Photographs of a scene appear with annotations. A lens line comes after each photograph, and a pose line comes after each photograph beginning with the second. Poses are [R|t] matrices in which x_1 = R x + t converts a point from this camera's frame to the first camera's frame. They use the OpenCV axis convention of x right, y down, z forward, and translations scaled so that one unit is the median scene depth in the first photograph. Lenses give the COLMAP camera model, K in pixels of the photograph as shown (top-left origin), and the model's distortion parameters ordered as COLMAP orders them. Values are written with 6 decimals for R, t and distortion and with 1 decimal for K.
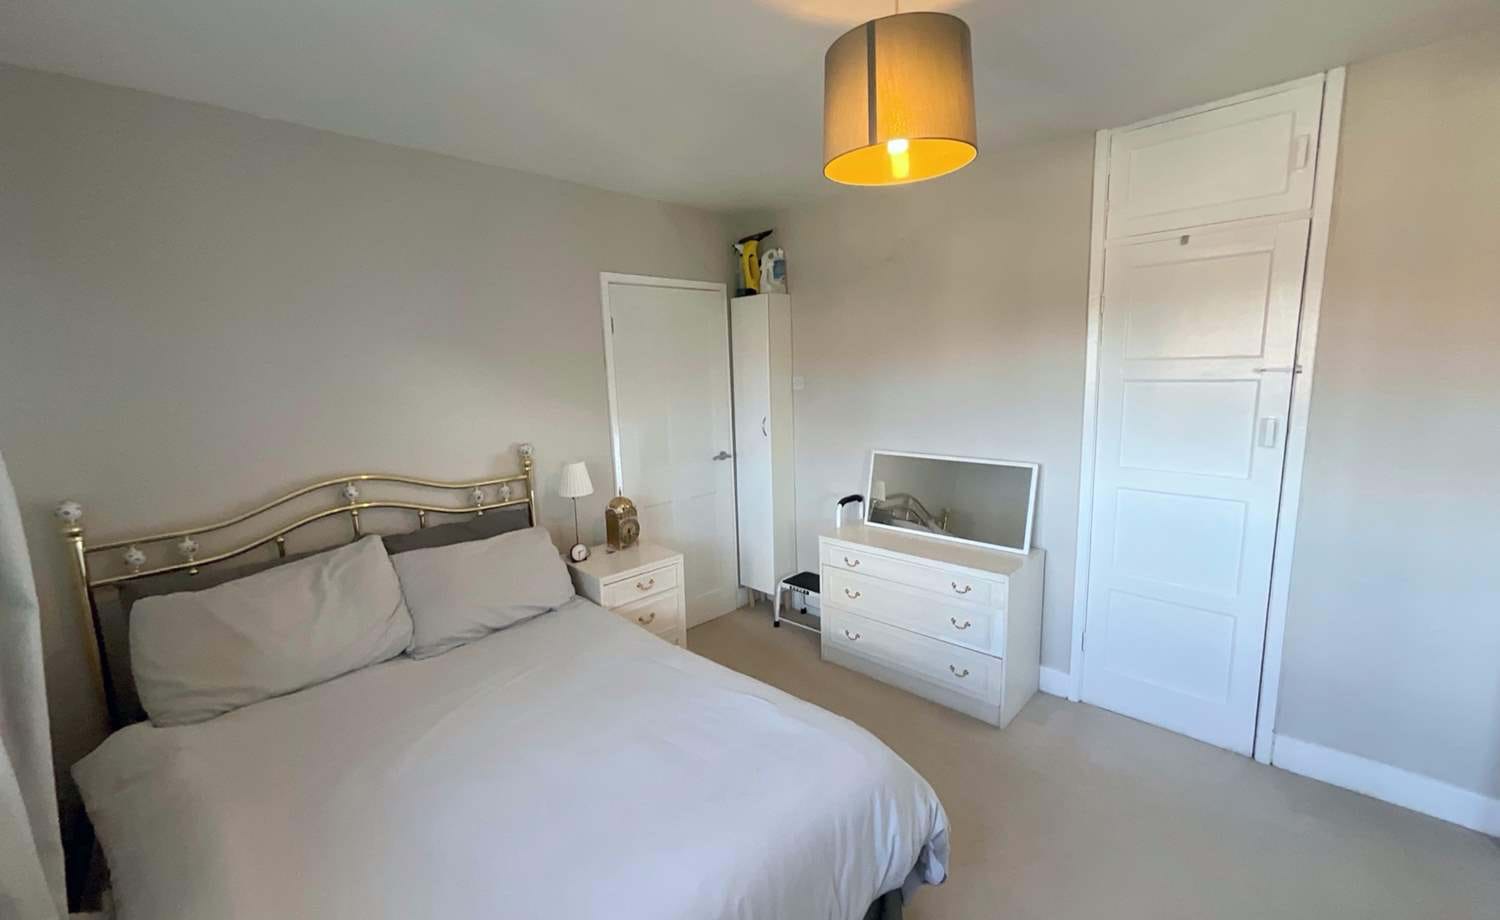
lens RADIAL K [[611.1, 0, 750.0], [0, 611.1, 460.0], [0, 0, 1]] dist [0.001171, 0.001276]
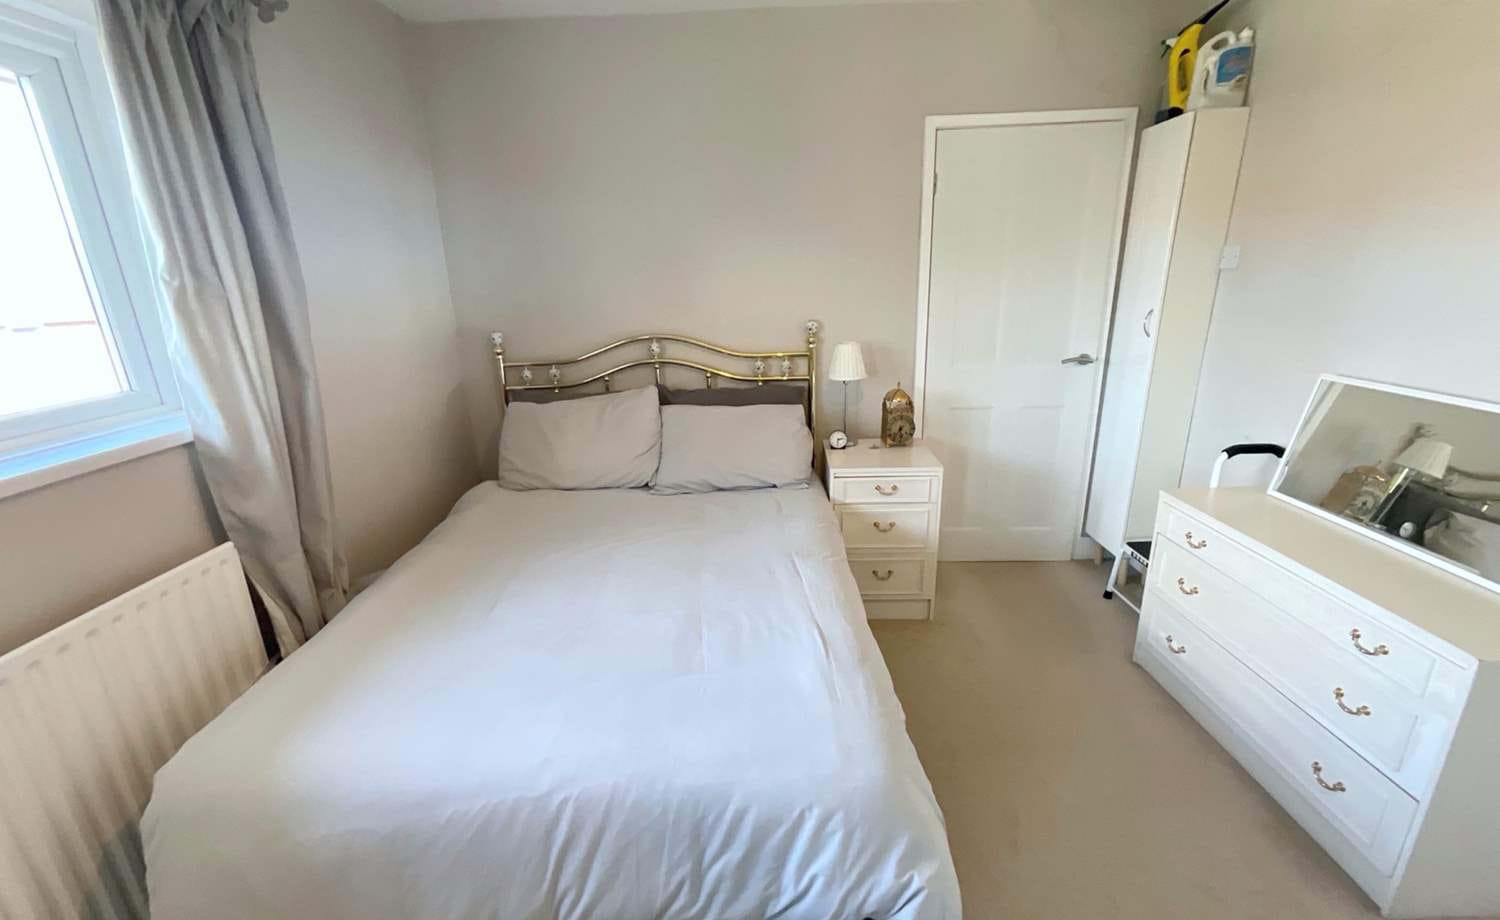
lens RADIAL K [[611.1, 0, 750.0], [0, 611.1, 460.0], [0, 0, 1]] dist [0.001171, 0.001276]
pose [[0.689232, 0.222240, -0.689615, 0.282568], [-0.102416, 0.972123, 0.210924, -0.004845], [0.717266, -0.074748, 0.692779, 0.233404]]
